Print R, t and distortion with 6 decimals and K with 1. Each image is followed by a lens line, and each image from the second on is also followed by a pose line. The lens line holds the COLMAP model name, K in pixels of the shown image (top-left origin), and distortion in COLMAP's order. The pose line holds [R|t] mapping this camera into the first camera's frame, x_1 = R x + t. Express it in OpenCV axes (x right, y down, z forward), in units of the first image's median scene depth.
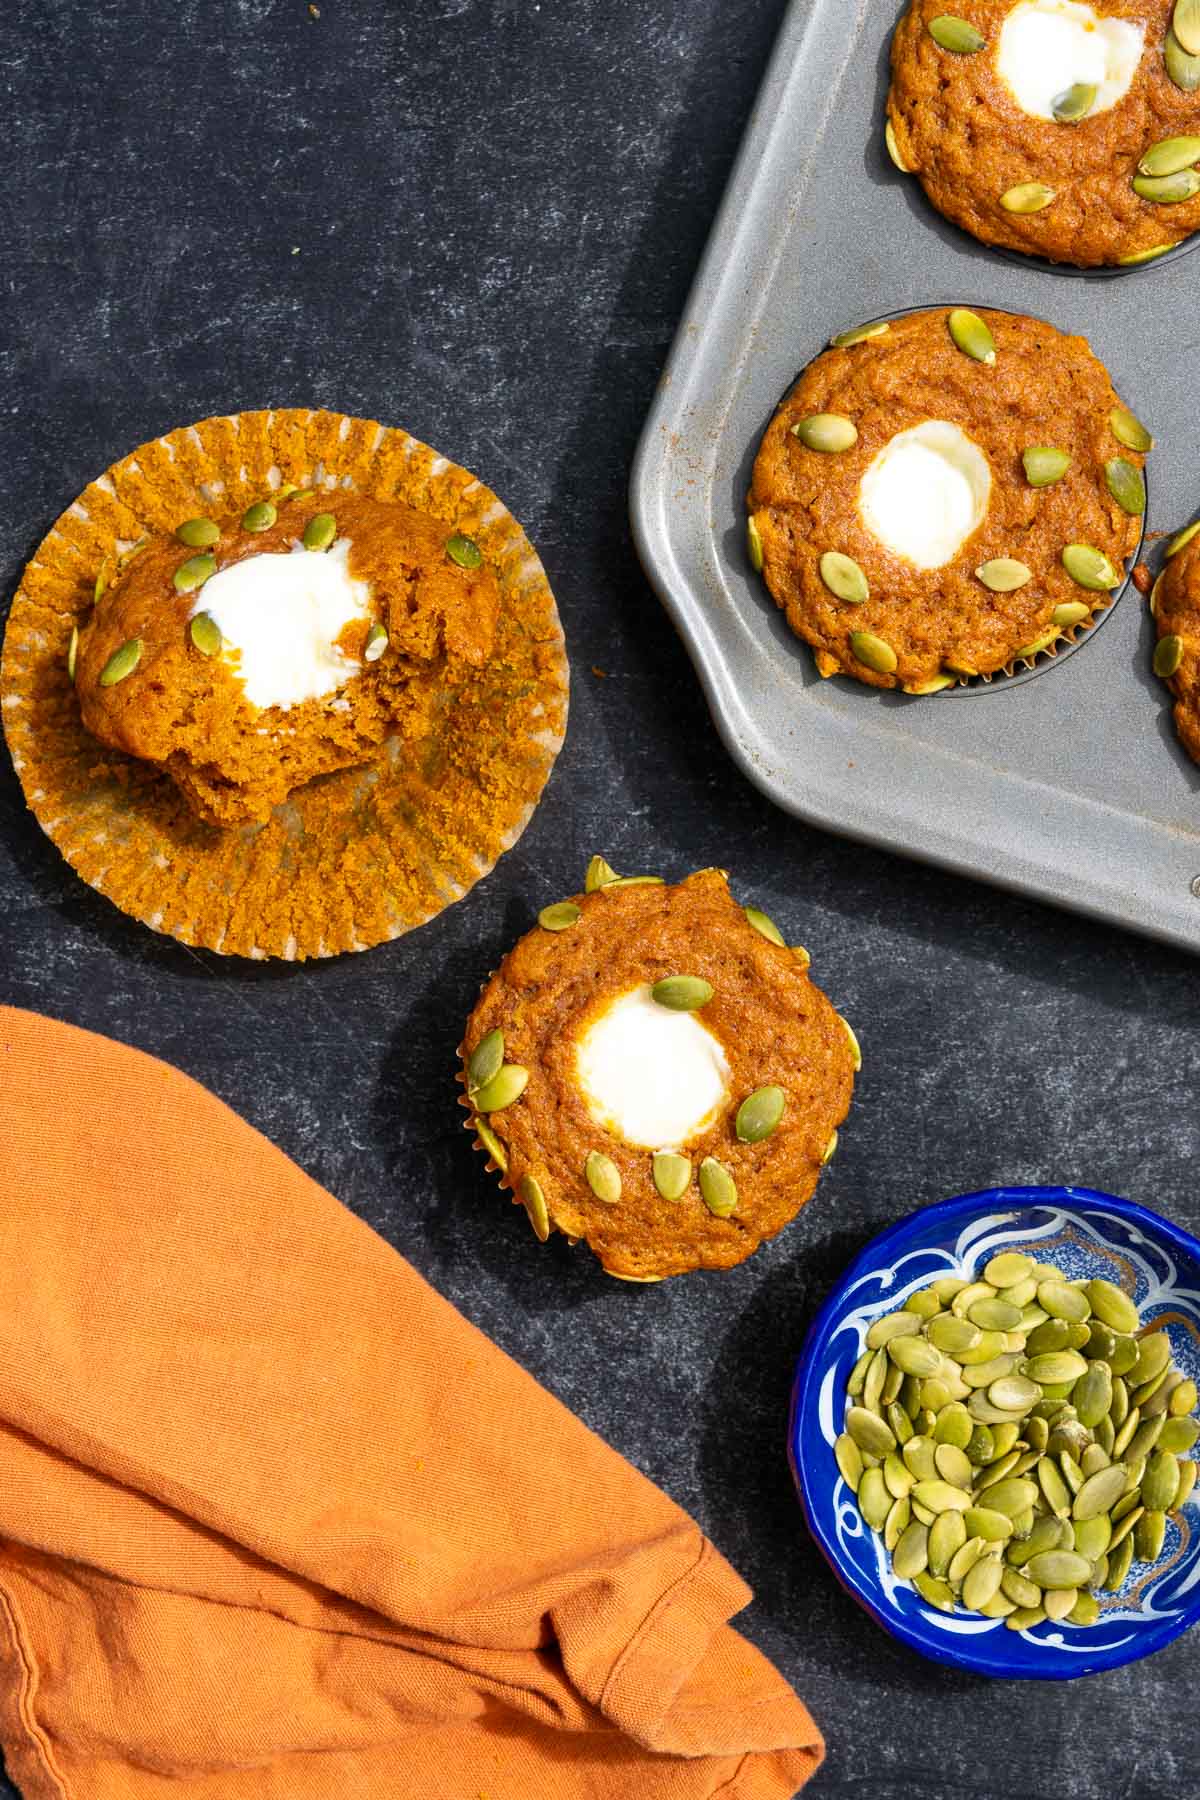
lens RADIAL K [[4506.6, 0, 600.0], [0, 4506.6, 900.0], [0, 0, 1]] dist [-0.001393, -0.309357]
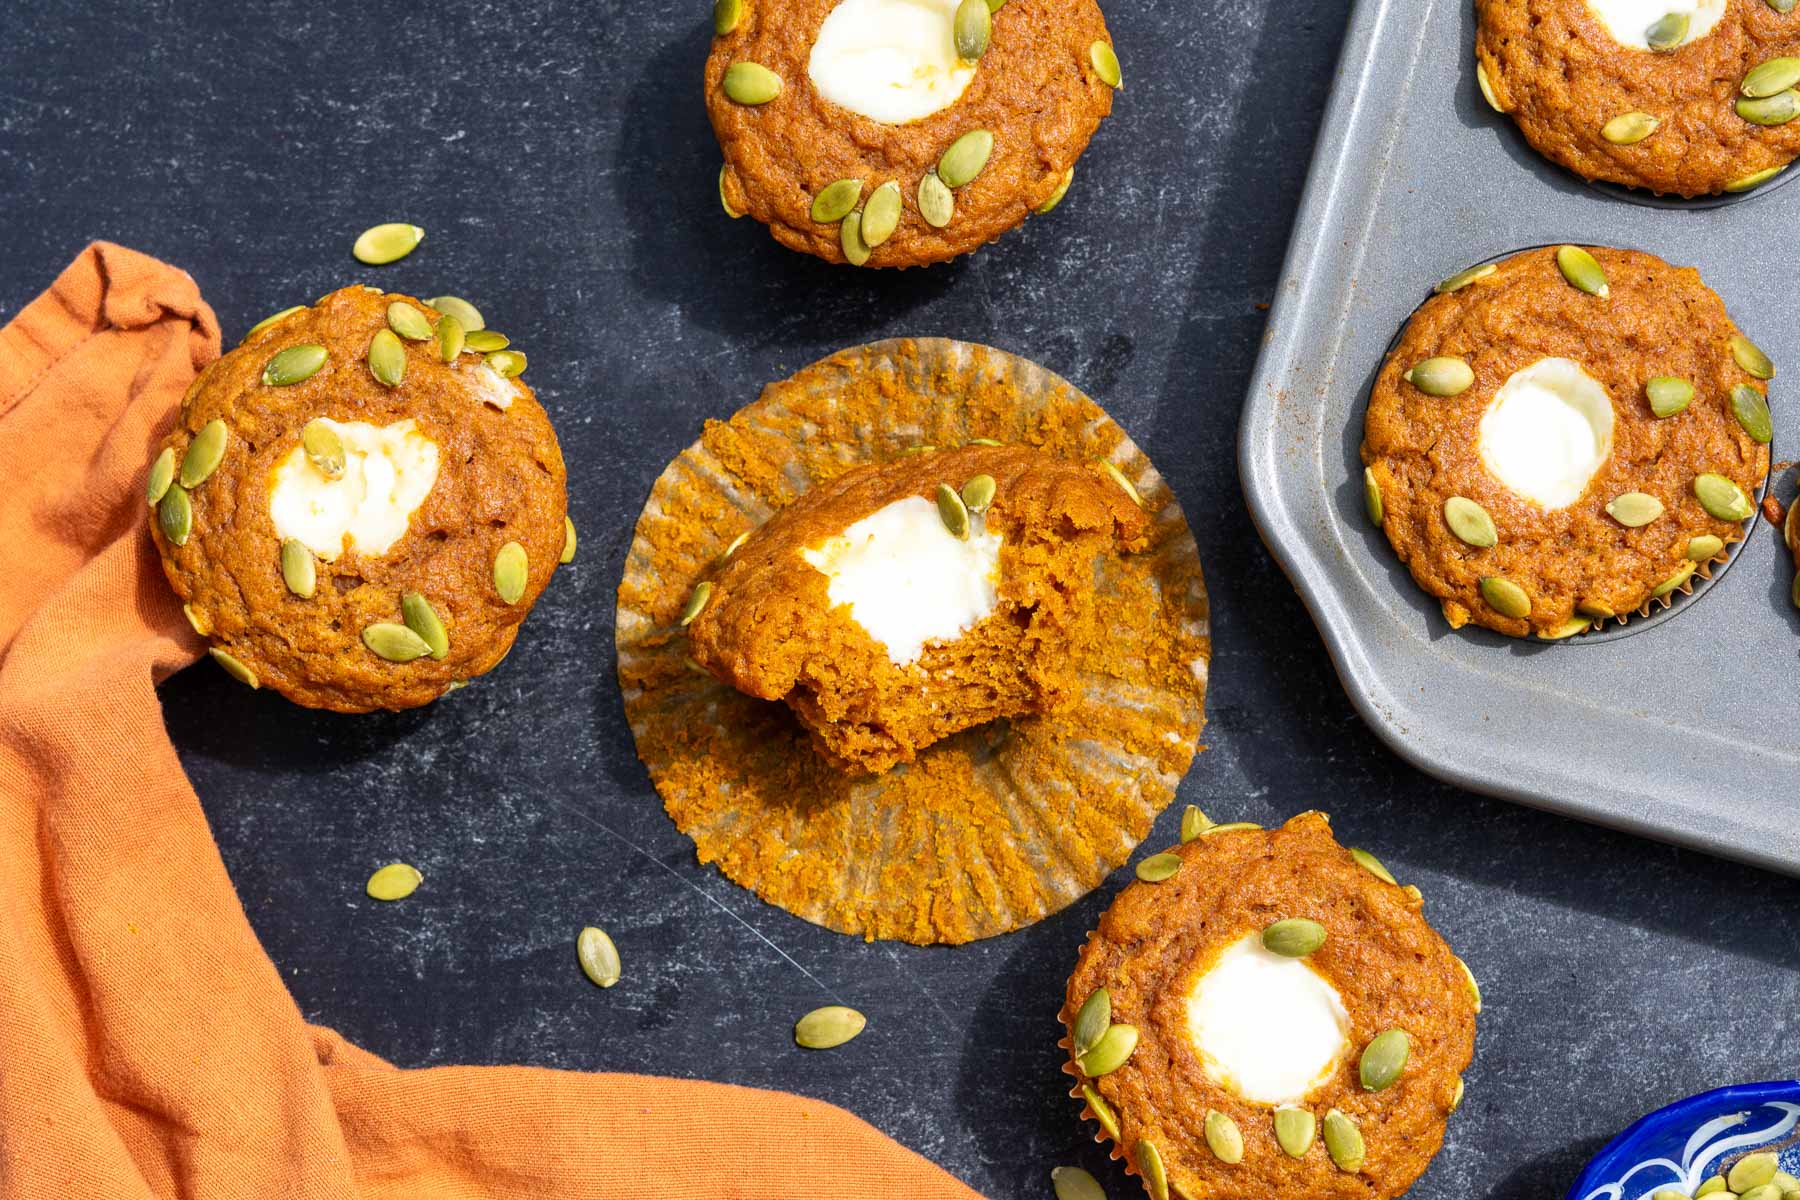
lens RADIAL K [[4506.6, 0, 900.0], [0, 4506.6, 600.0], [0, 0, 1]] dist [-0.001393, -0.309357]
pose [[0.998384, -0.055733, 0.011115, -0.079378], [0.056734, 0.988811, -0.137961, 0.071149], [-0.003302, 0.138368, 0.990375, 0.044000]]
